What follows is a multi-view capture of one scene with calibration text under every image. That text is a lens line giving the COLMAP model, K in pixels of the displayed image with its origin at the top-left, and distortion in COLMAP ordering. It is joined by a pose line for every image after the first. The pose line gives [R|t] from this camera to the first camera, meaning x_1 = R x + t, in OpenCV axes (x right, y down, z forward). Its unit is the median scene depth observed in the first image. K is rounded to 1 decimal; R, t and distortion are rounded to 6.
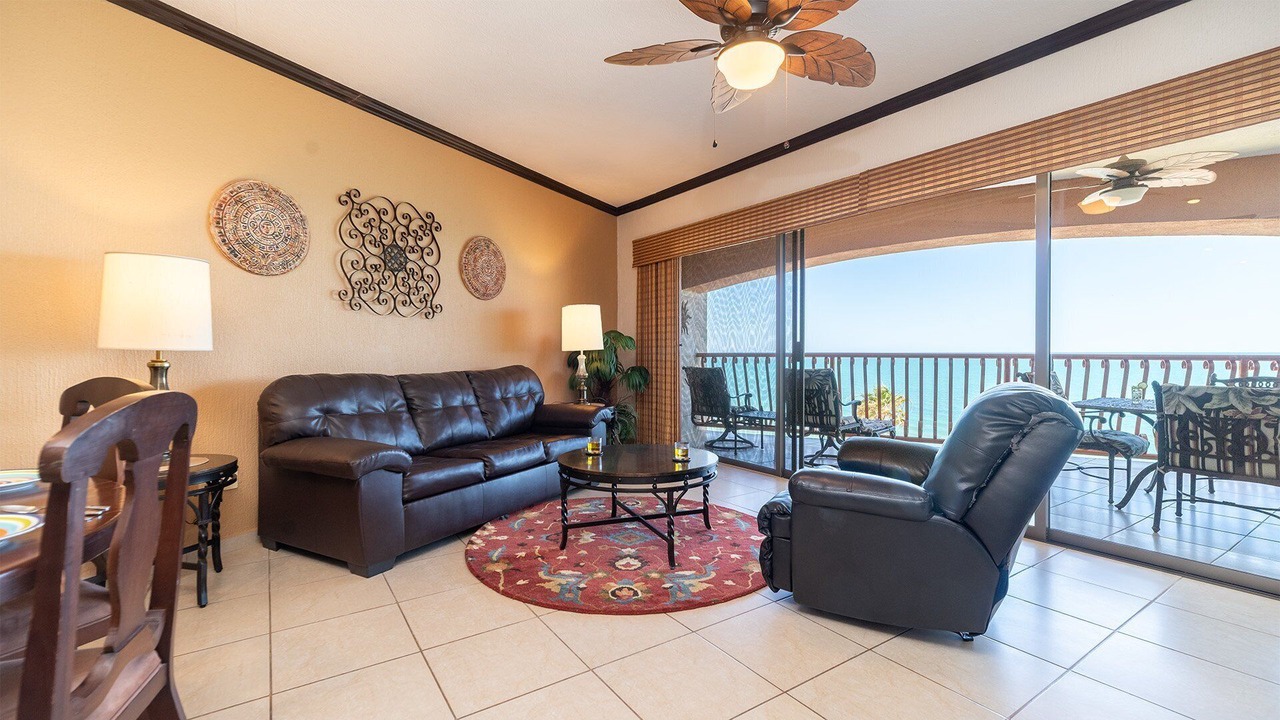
lens RADIAL K [[549.0, 0, 638.6], [0, 549.0, 356.2], [0, 0, 1]] dist [0.001636, 0.000225]
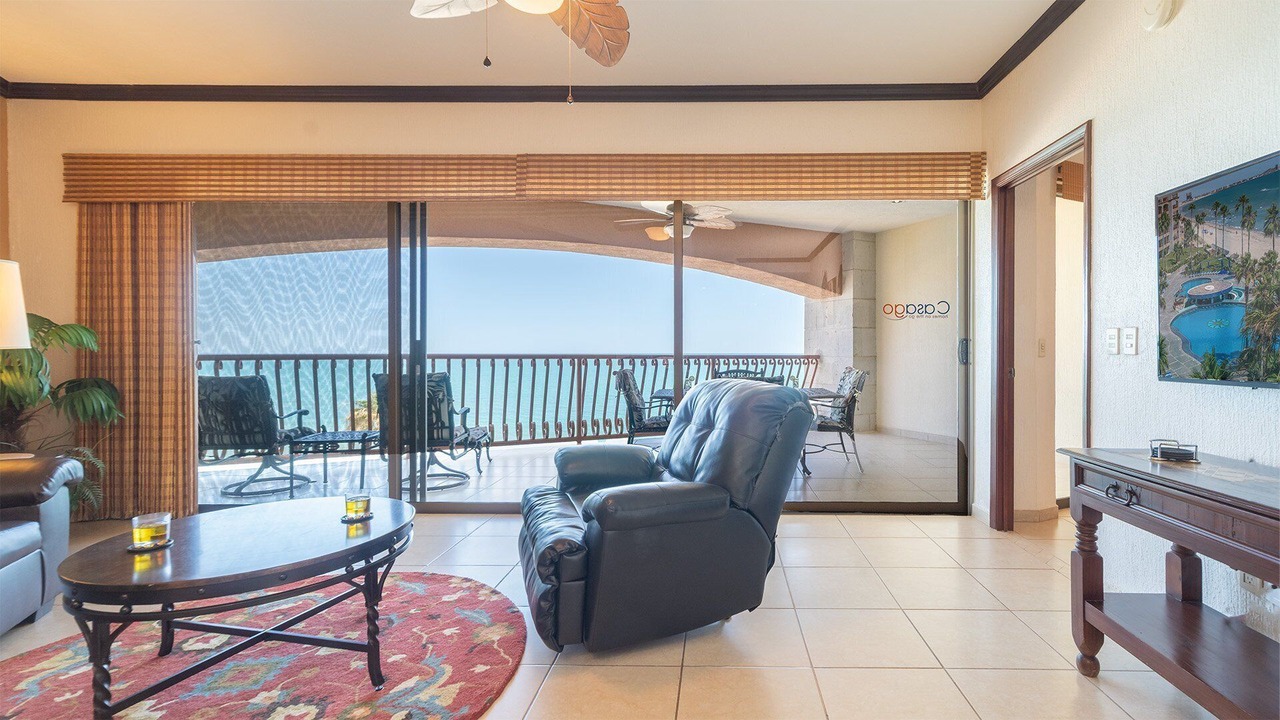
lens RADIAL K [[578.8, 0, 640.1], [0, 578.8, 356.5], [0, 0, 1]] dist [0.000675, -0.000021]
pose [[0.565939, -0.006046, 0.824425, -0.223109], [0.007300, 0.999971, 0.002322, -0.001944], [-0.824415, 0.004704, 0.565967, 0.247970]]
